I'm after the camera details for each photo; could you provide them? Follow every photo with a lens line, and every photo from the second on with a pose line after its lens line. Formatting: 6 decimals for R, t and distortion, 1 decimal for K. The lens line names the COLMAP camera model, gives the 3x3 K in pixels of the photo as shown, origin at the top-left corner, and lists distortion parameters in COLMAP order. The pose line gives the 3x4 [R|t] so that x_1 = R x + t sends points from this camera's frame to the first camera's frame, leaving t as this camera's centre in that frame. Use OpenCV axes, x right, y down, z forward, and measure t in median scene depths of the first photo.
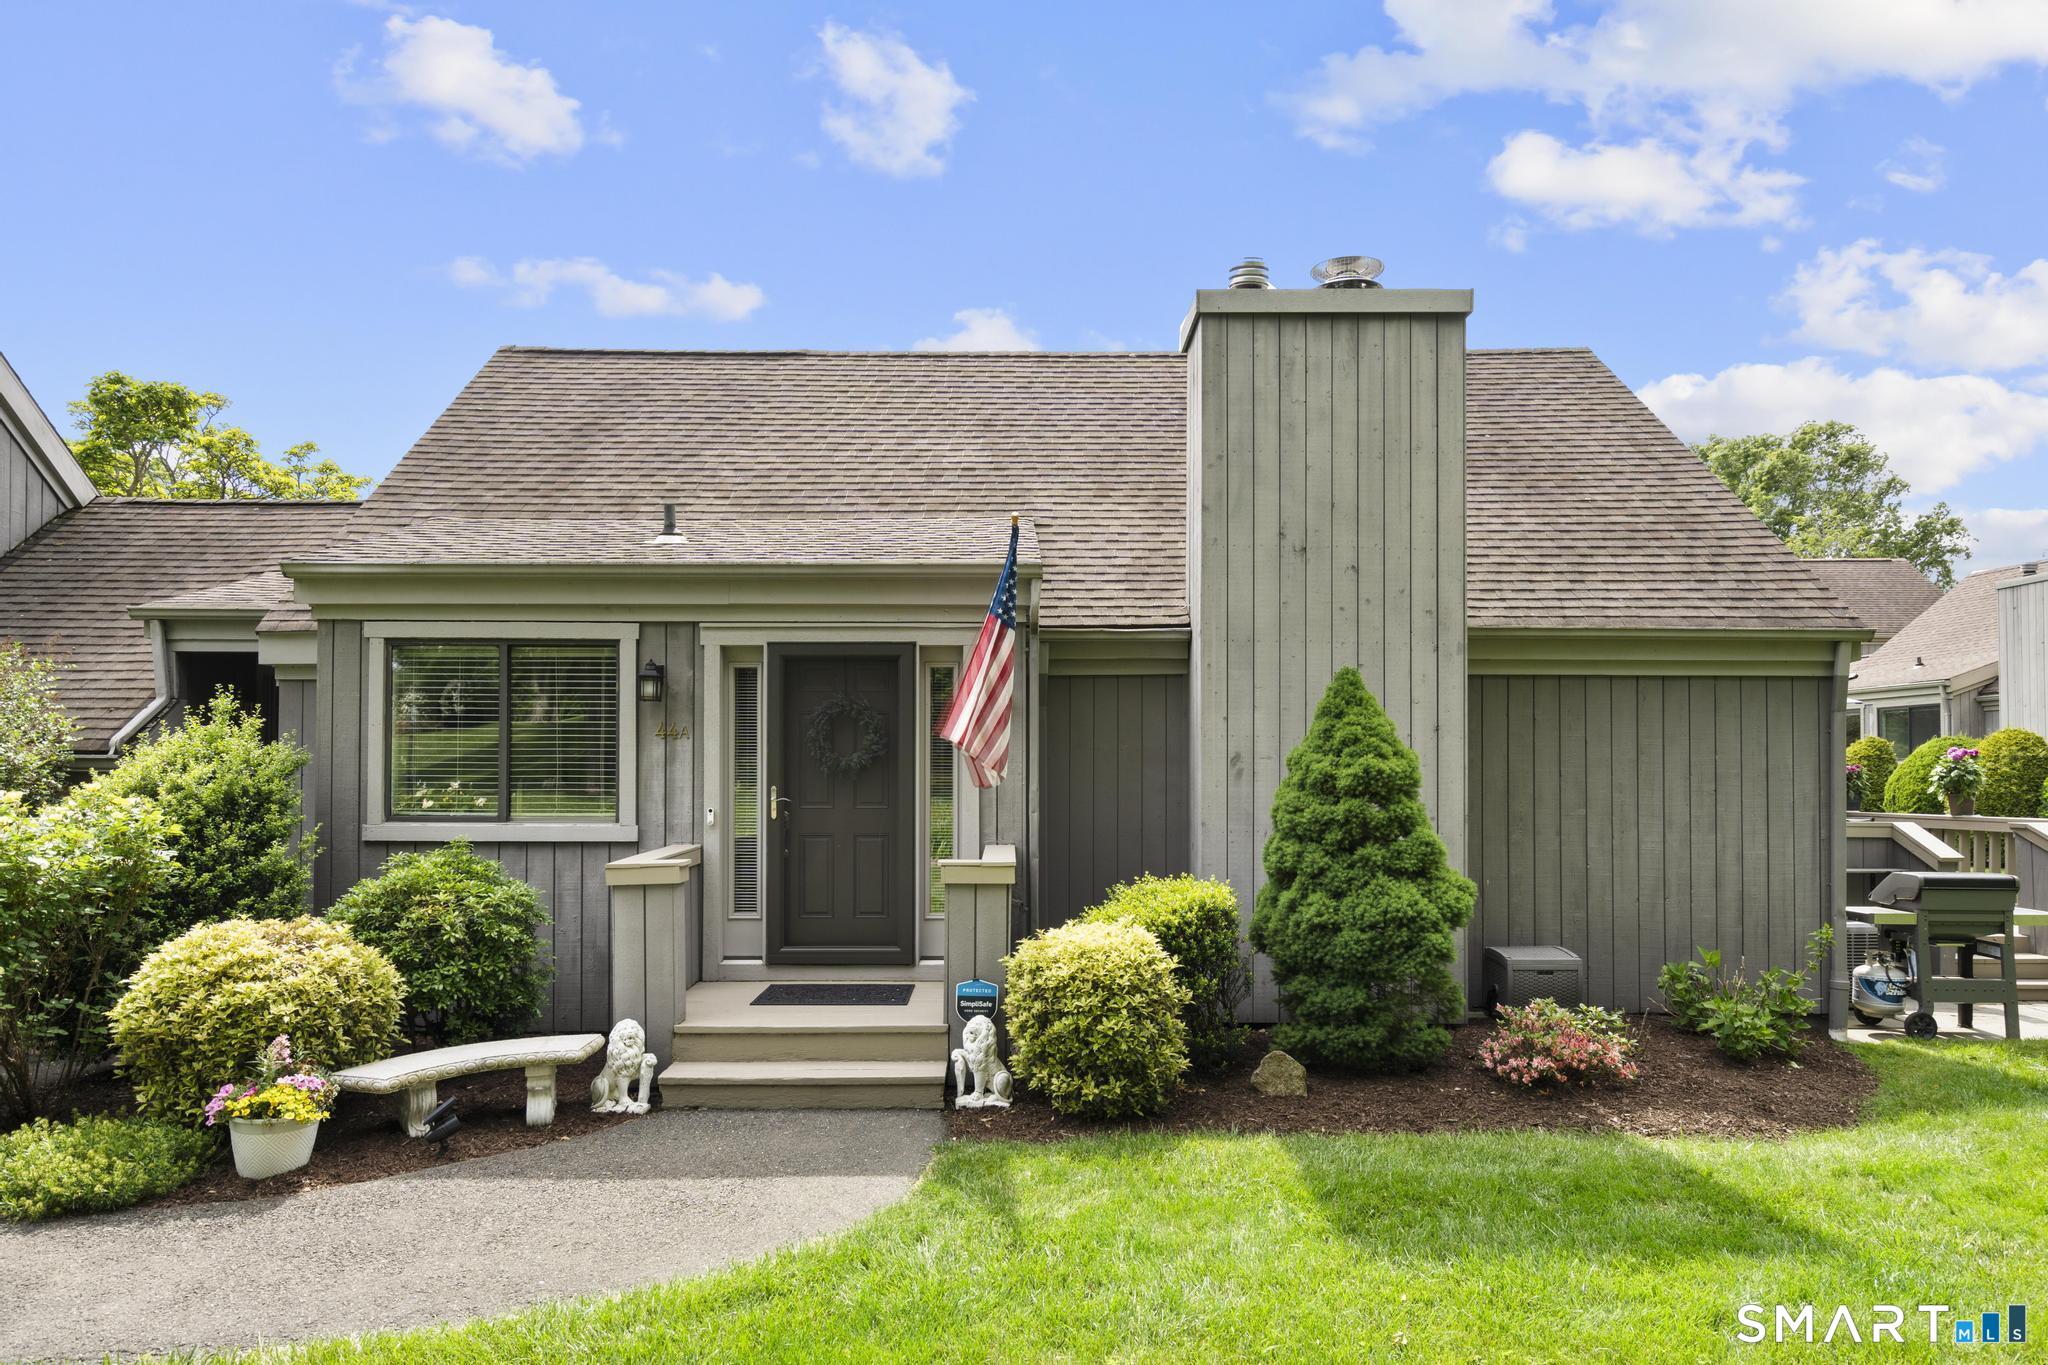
lens RADIAL K [[1256.1, 0, 1007.2], [0, 1256.1, 736.3], [0, 0, 1]] dist [0.008548, 0.001905]
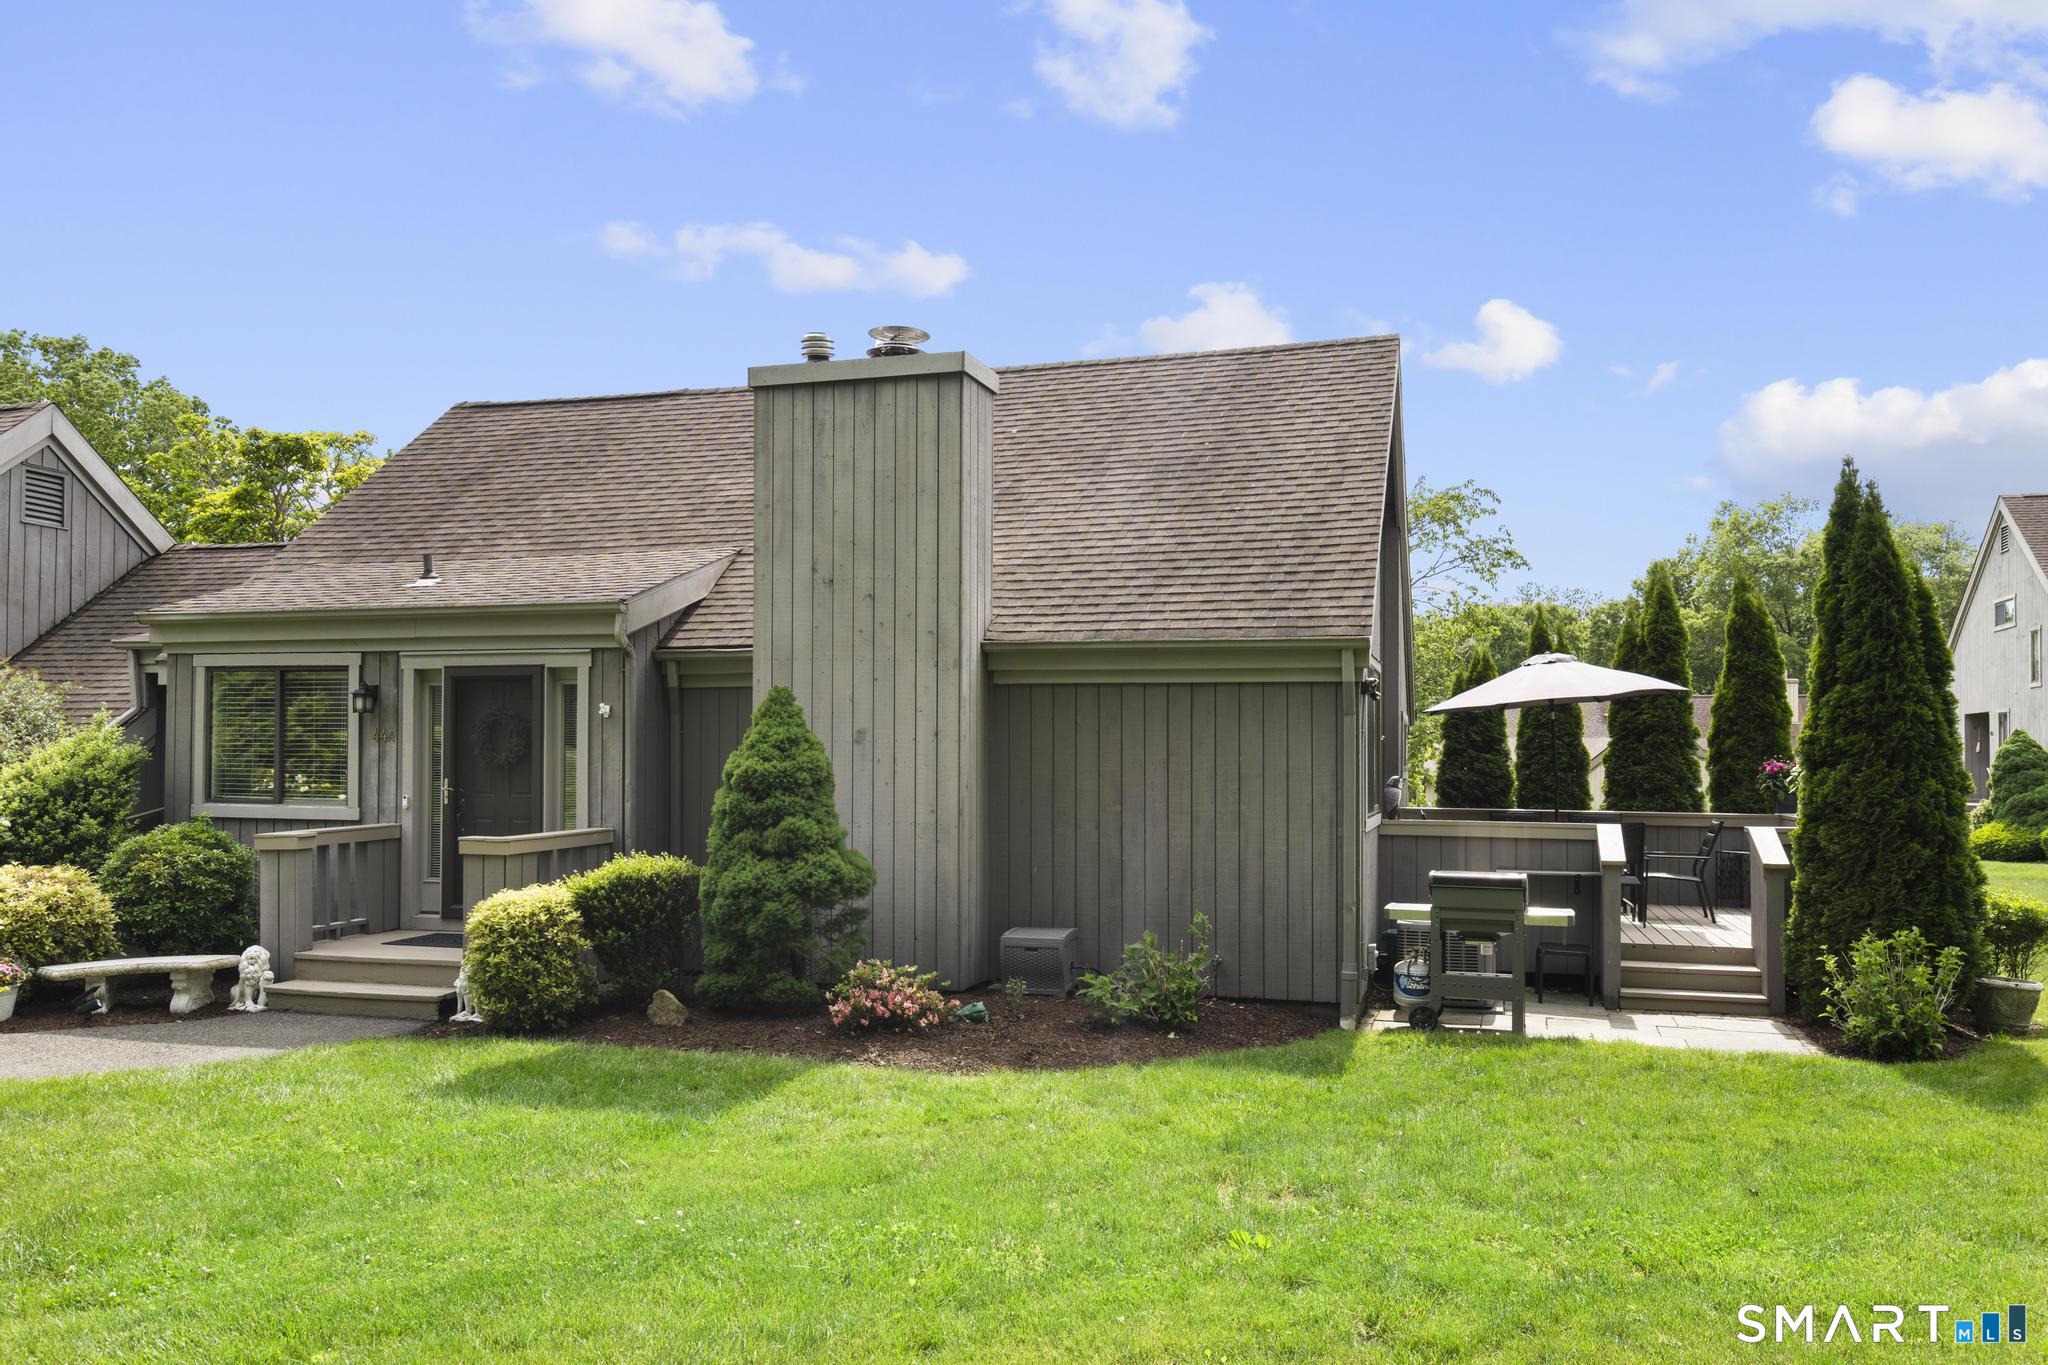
lens RADIAL K [[1455.2, 0, 1025.3], [0, 1455.2, 699.8], [0, 0, 1]] dist [0.006853, -0.007941]
pose [[0.960180, -0.006816, -0.279298, 0.789921], [0.003703, 0.999925, -0.011673, -0.020948], [0.279356, 0.010174, 0.960134, -0.257704]]
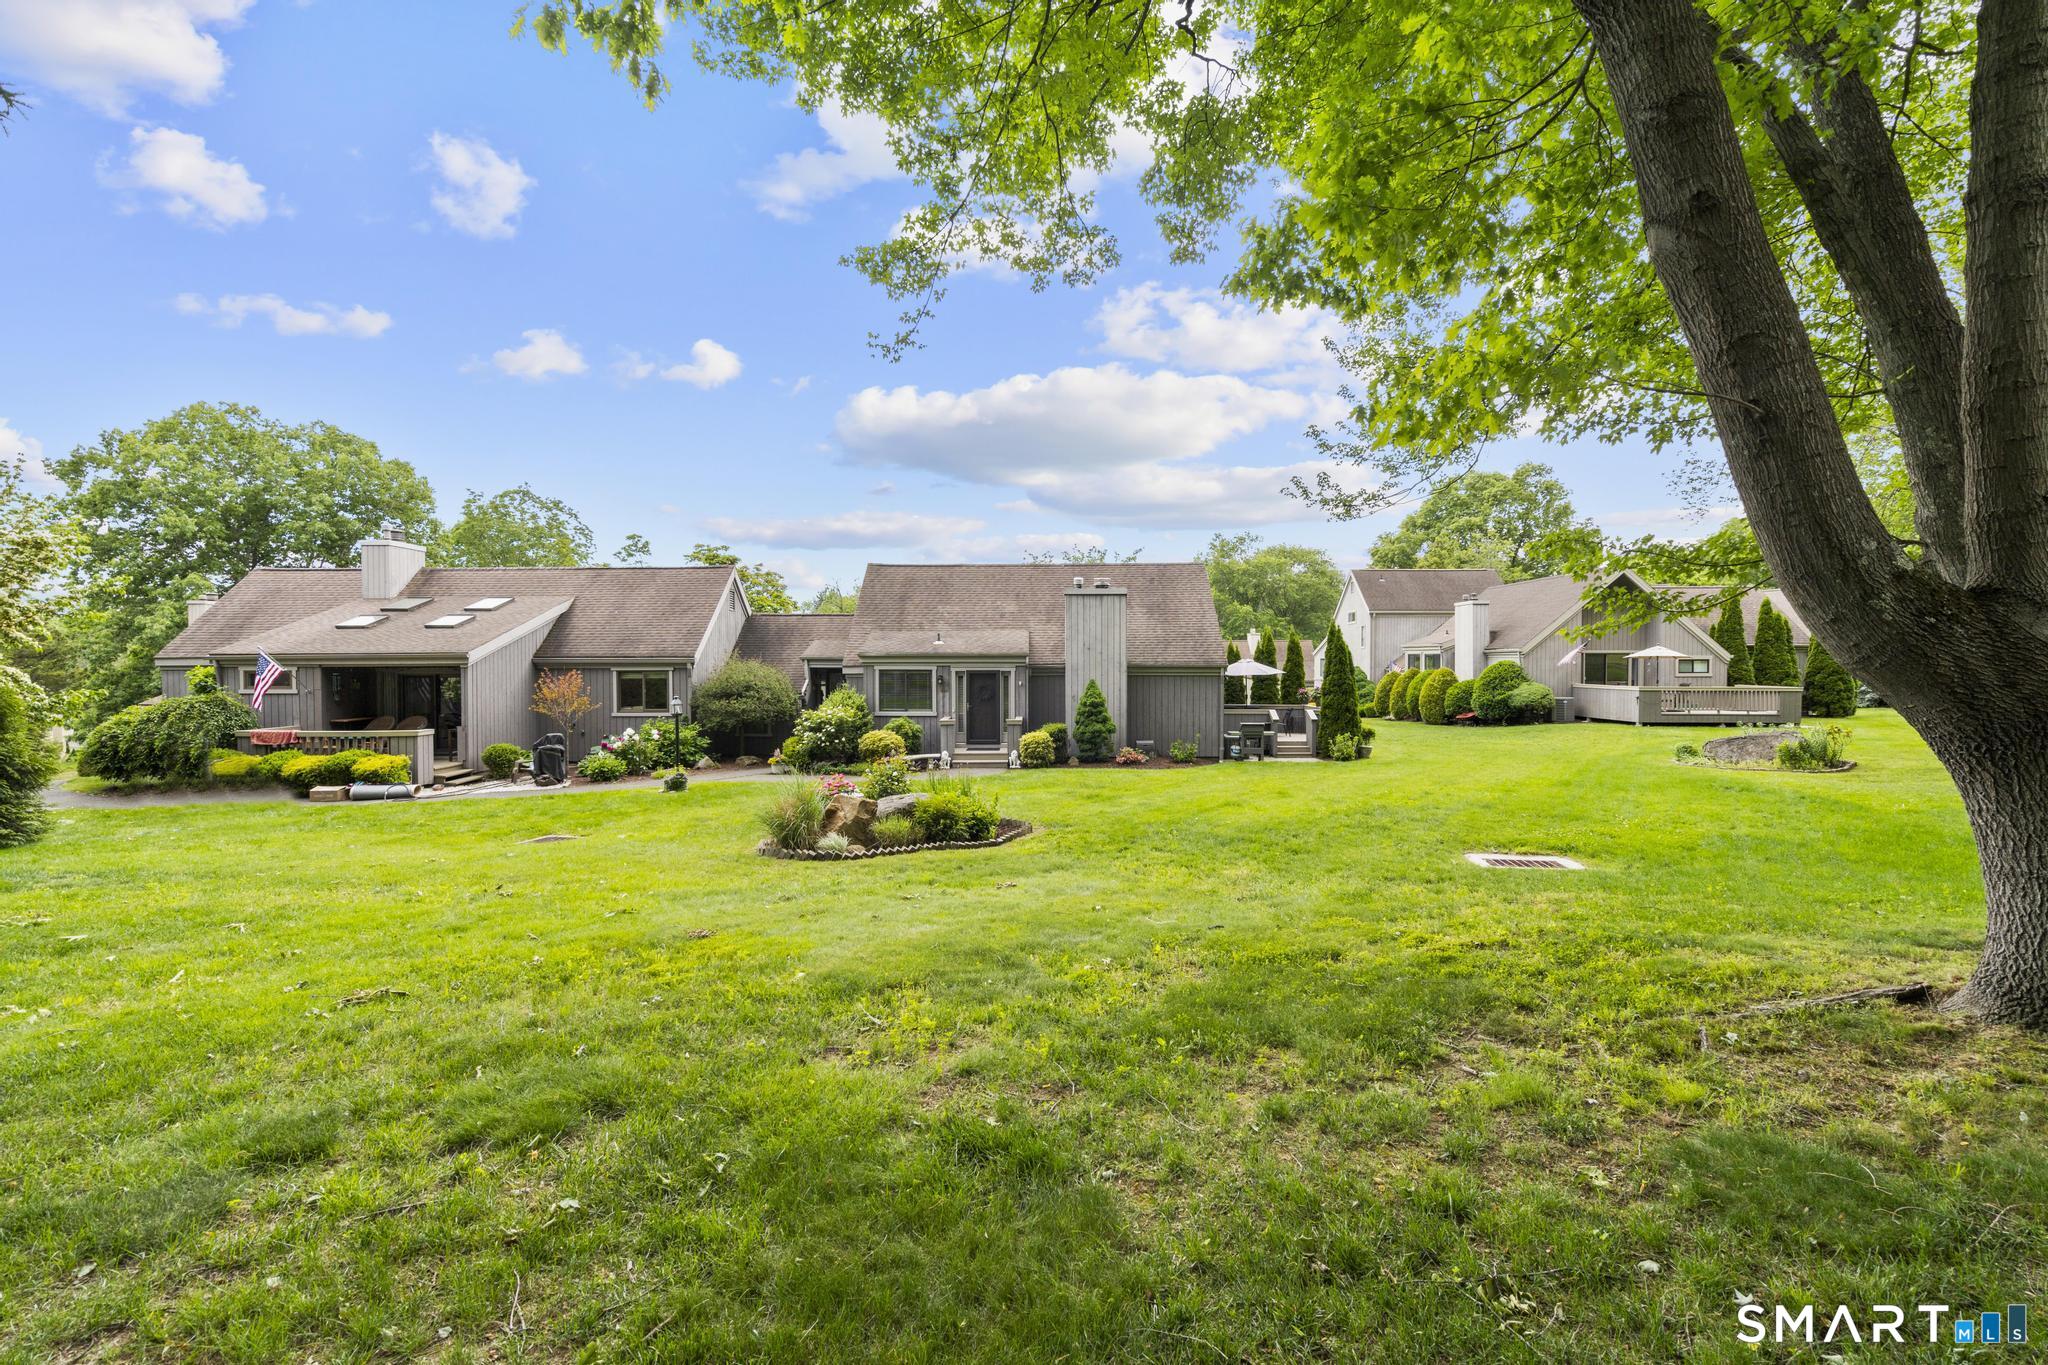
lens RADIAL K [[920.9, 0, 1023.0], [0, 920.9, 664.7], [0, 0, 1]] dist [-0.009538, 0.002069]
pose [[0.999589, -0.003499, -0.028464, 0.097331], [0.004157, 0.999725, 0.023075, -0.166851], [0.028376, -0.023184, 0.999328, -2.188737]]
